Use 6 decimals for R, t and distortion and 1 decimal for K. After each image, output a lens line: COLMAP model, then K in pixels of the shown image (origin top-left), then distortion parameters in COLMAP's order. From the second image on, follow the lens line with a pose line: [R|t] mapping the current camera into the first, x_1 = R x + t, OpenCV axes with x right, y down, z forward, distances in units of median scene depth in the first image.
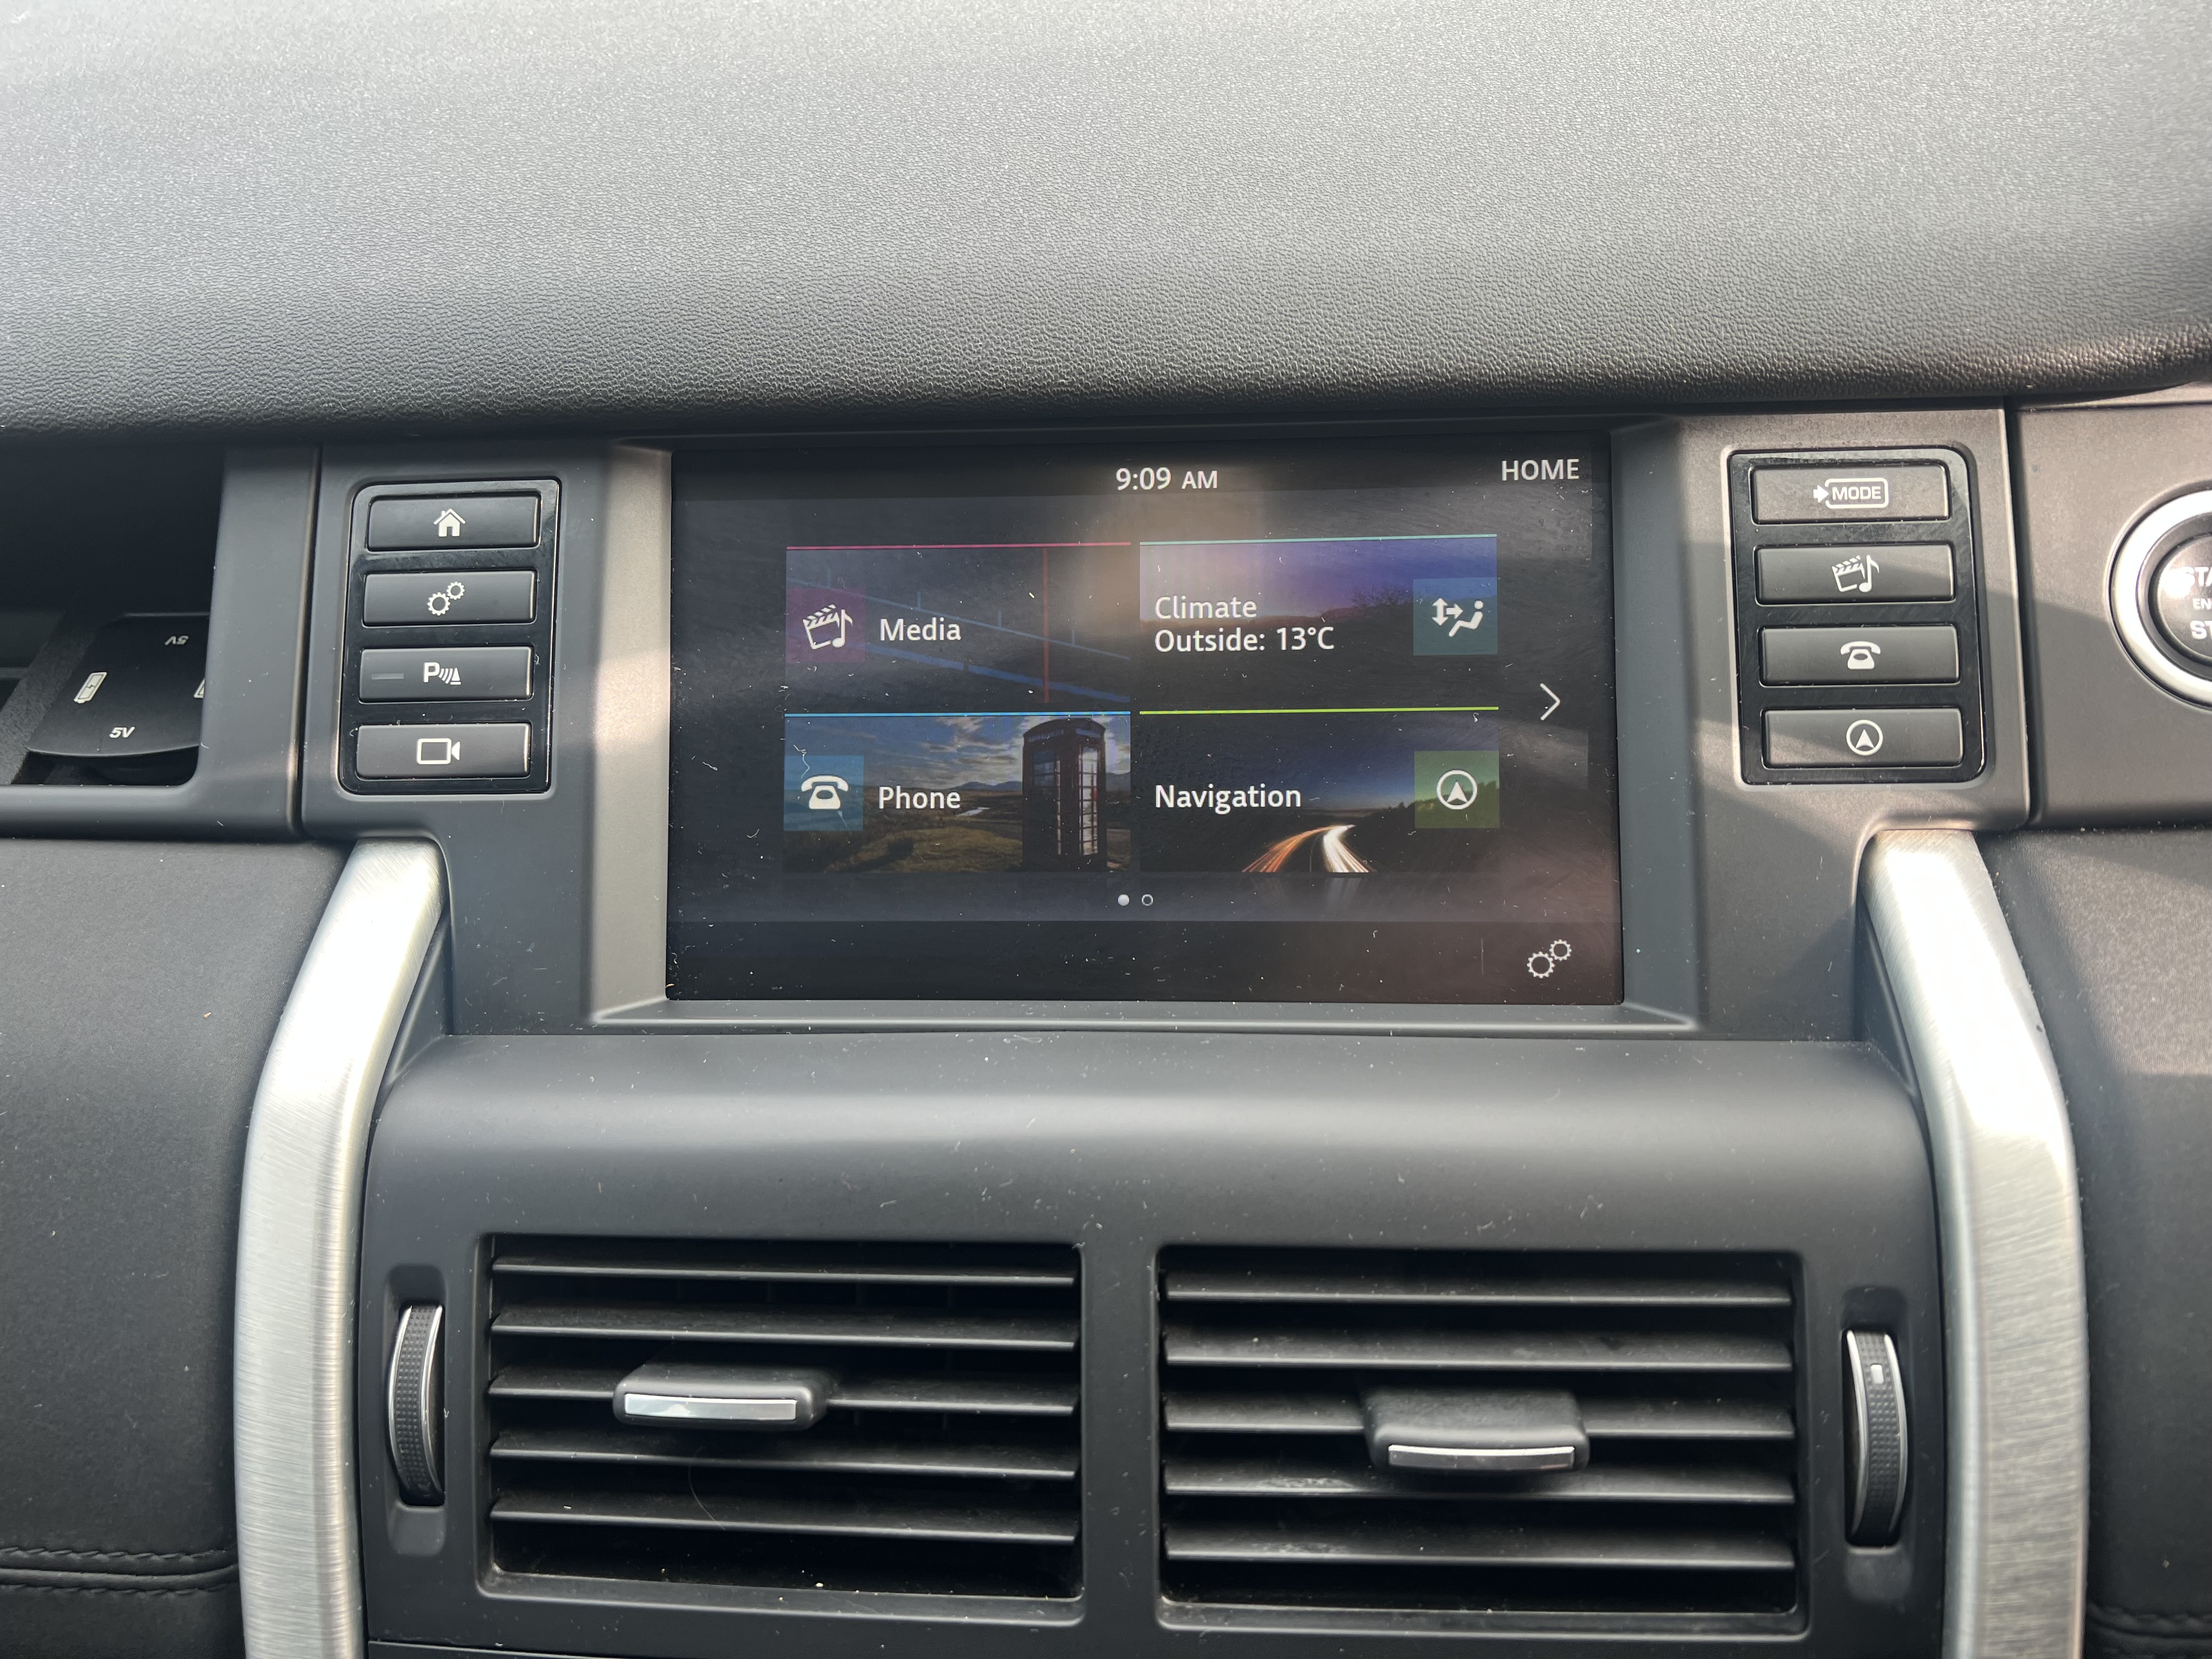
lens RADIAL K [[1681.0, 0, 1097.1], [0, 1681.0, 827.7], [0, 0, 1]] dist [0.025474, -0.030615]
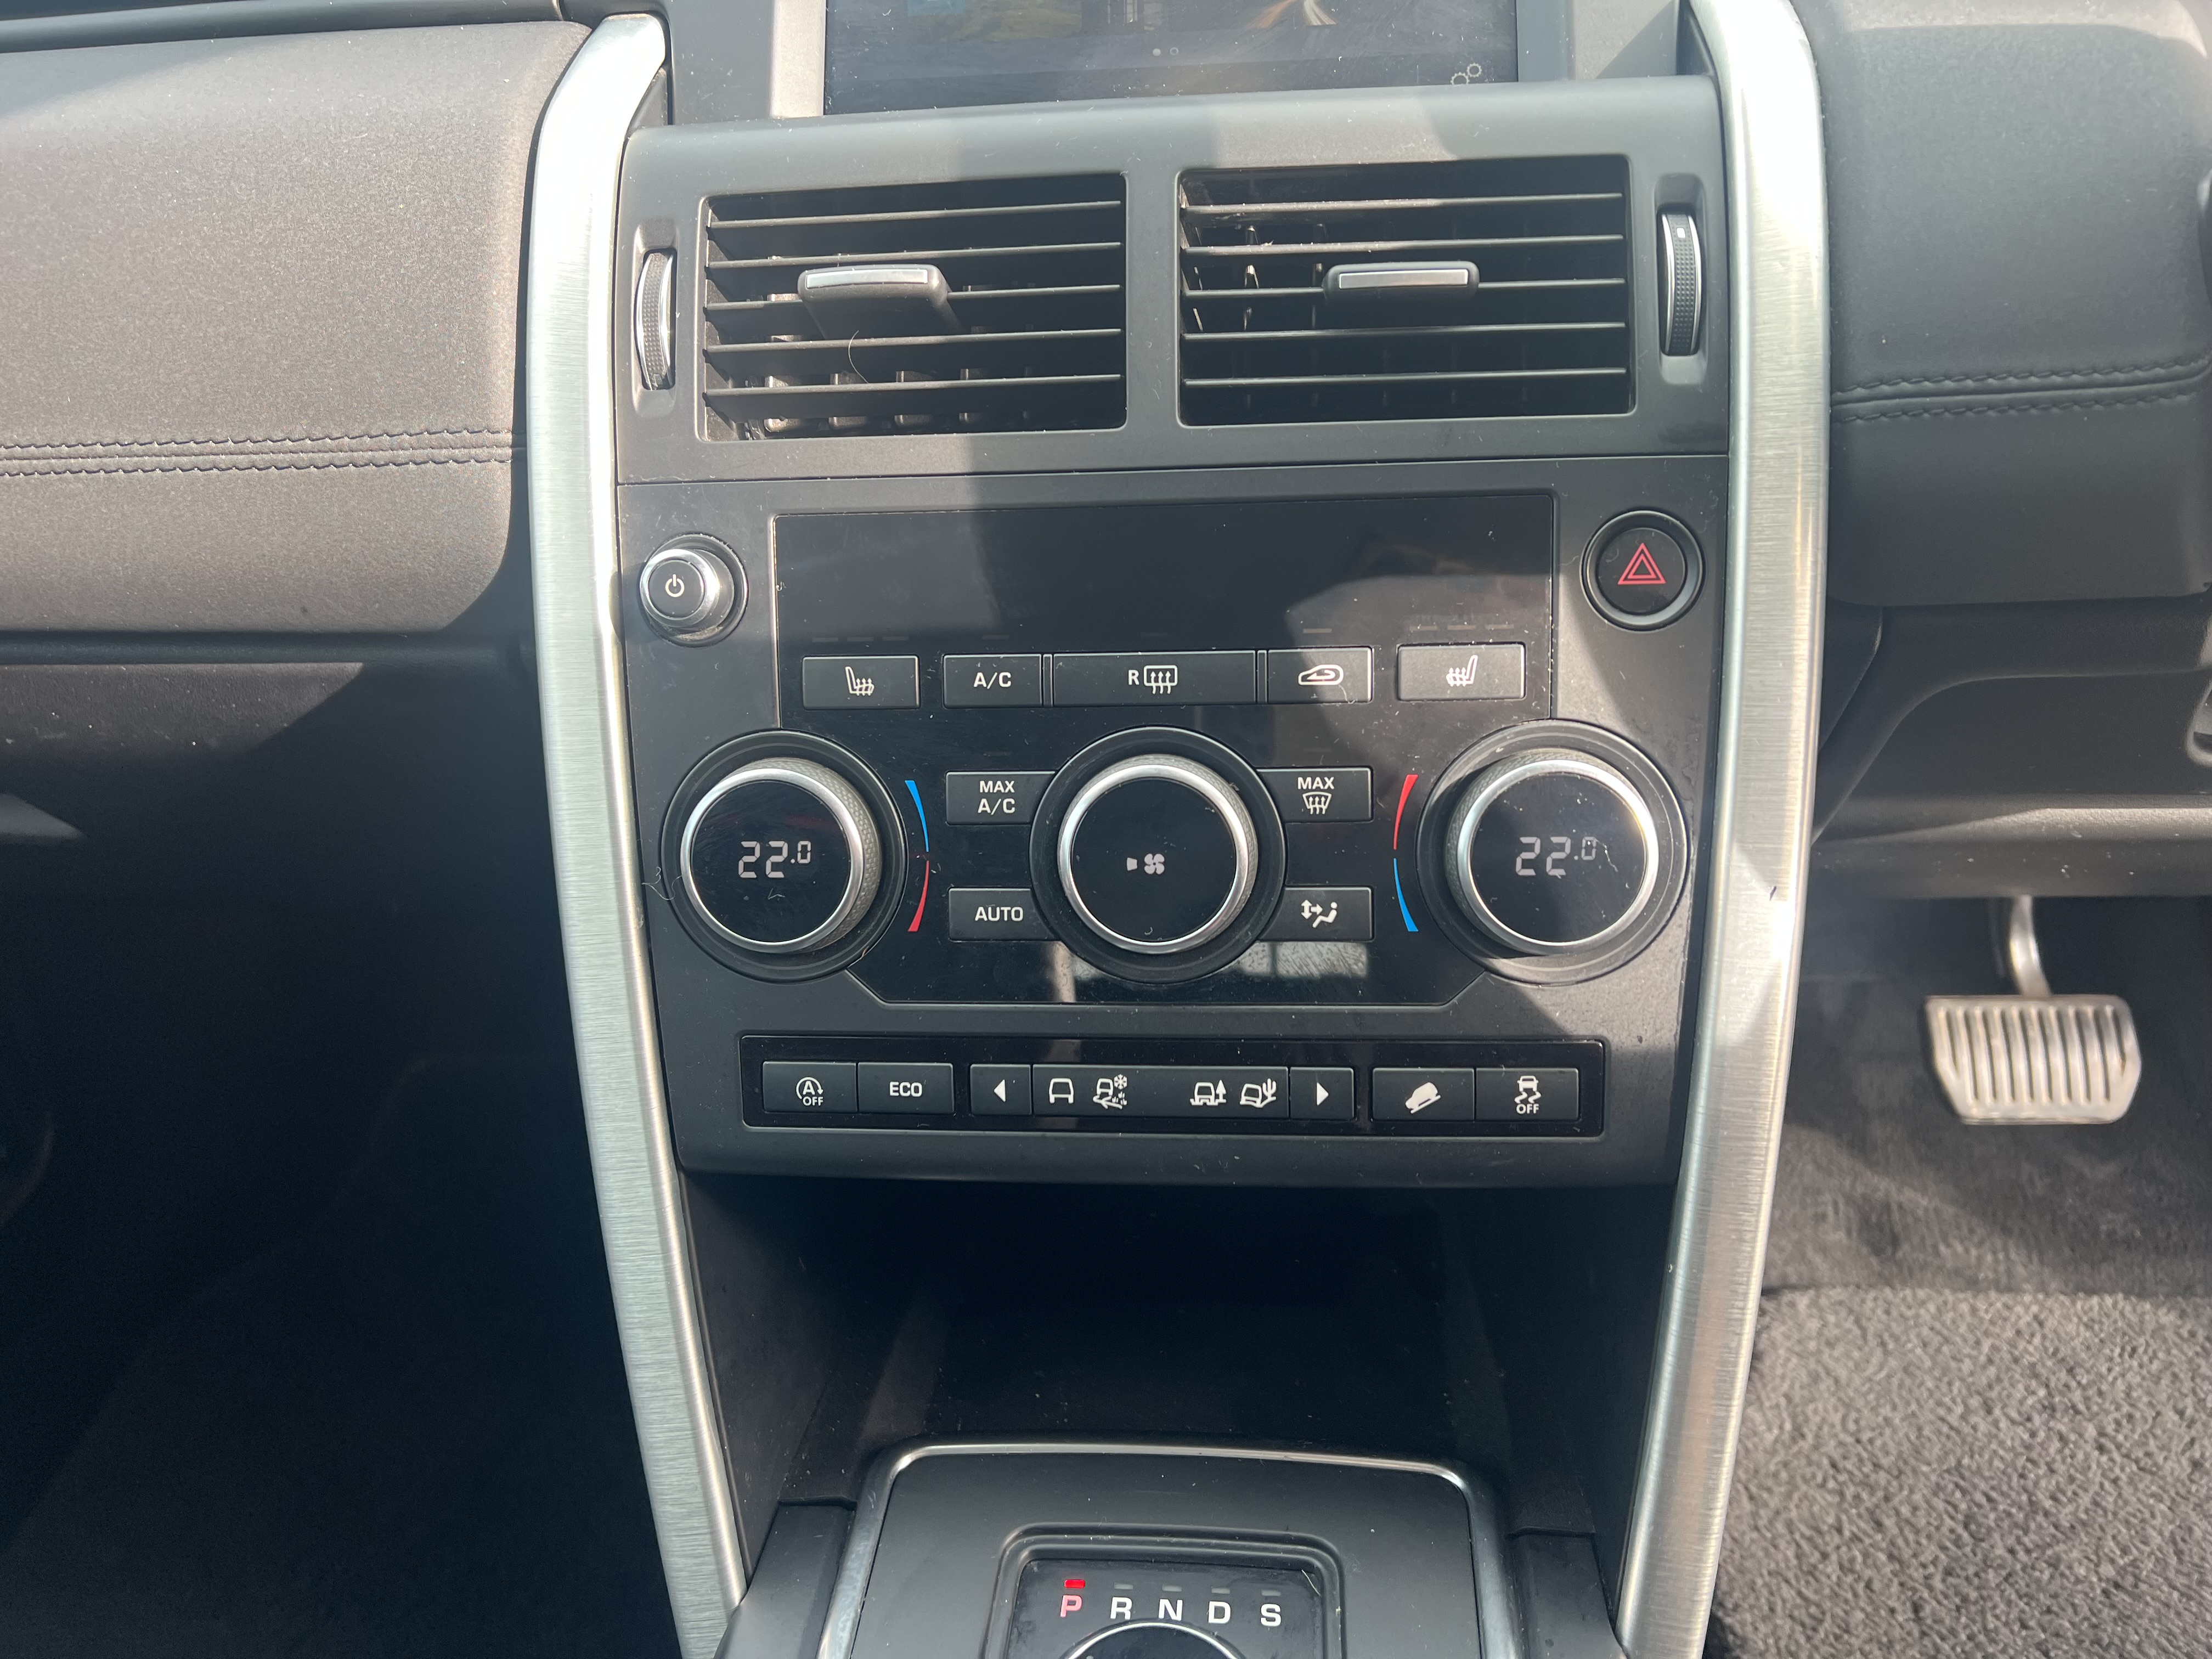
lens RADIAL K [[1681.0, 0, 1110.6], [0, 1681.0, 830.0], [0, 0, 1]] dist [0.025474, -0.030615]
pose [[0.999732, -0.005336, -0.022511, 0.007394], [0.004214, 0.998761, -0.049577, 0.873863], [0.022748, 0.049468, 0.998517, -0.405205]]
